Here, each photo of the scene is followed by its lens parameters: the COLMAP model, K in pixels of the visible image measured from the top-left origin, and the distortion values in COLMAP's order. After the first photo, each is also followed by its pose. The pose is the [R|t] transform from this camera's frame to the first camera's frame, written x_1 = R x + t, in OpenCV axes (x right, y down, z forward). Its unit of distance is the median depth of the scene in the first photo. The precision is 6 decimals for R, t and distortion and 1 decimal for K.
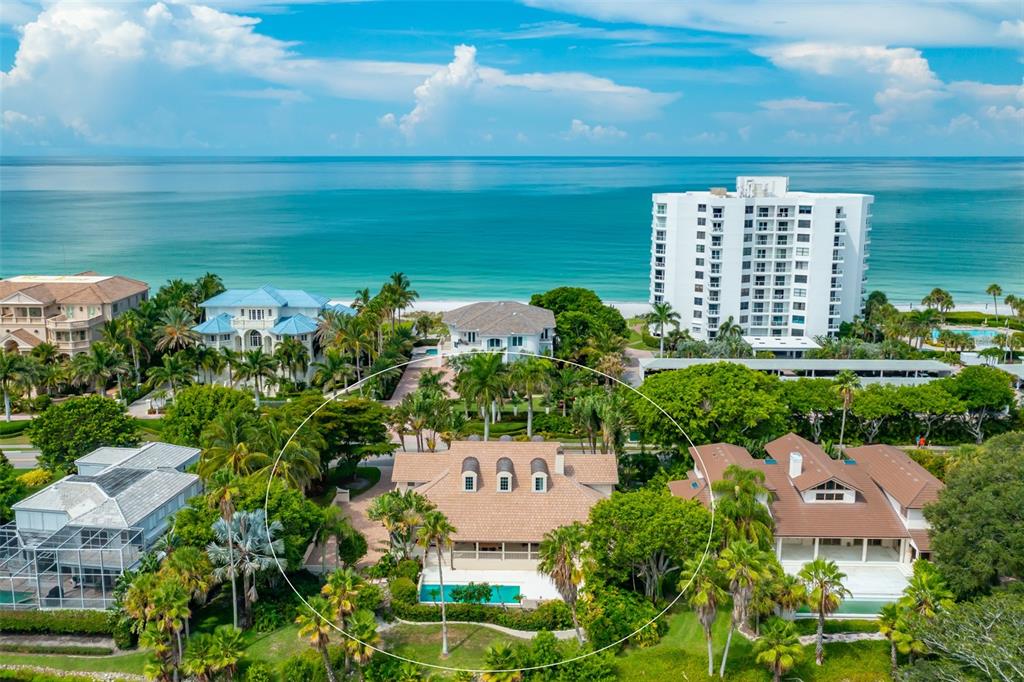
lens RADIAL K [[968.3, 0, 494.2], [0, 968.3, 339.6], [0, 0, 1]] dist [-0.006770, 0.031007]
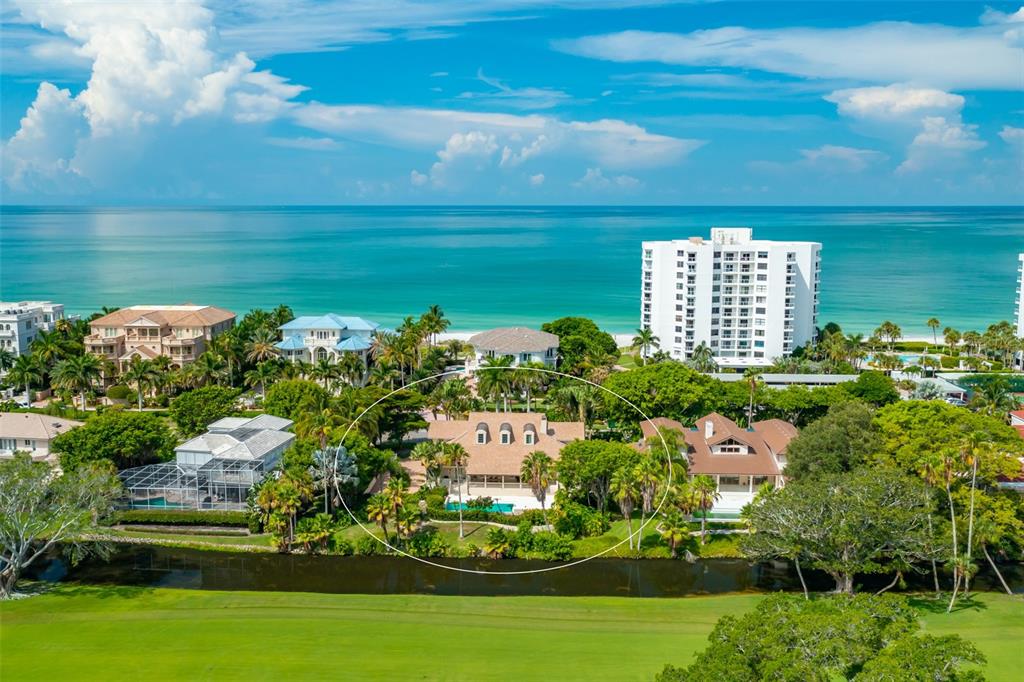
lens RADIAL K [[968.3, 0, 494.2], [0, 968.3, 339.6], [0, 0, 1]] dist [-0.006770, 0.031007]
pose [[0.999284, 0.005196, -0.037471, 0.028055], [-0.007042, 0.998760, -0.049292, 0.041771], [0.037168, 0.049520, 0.998081, -0.269496]]
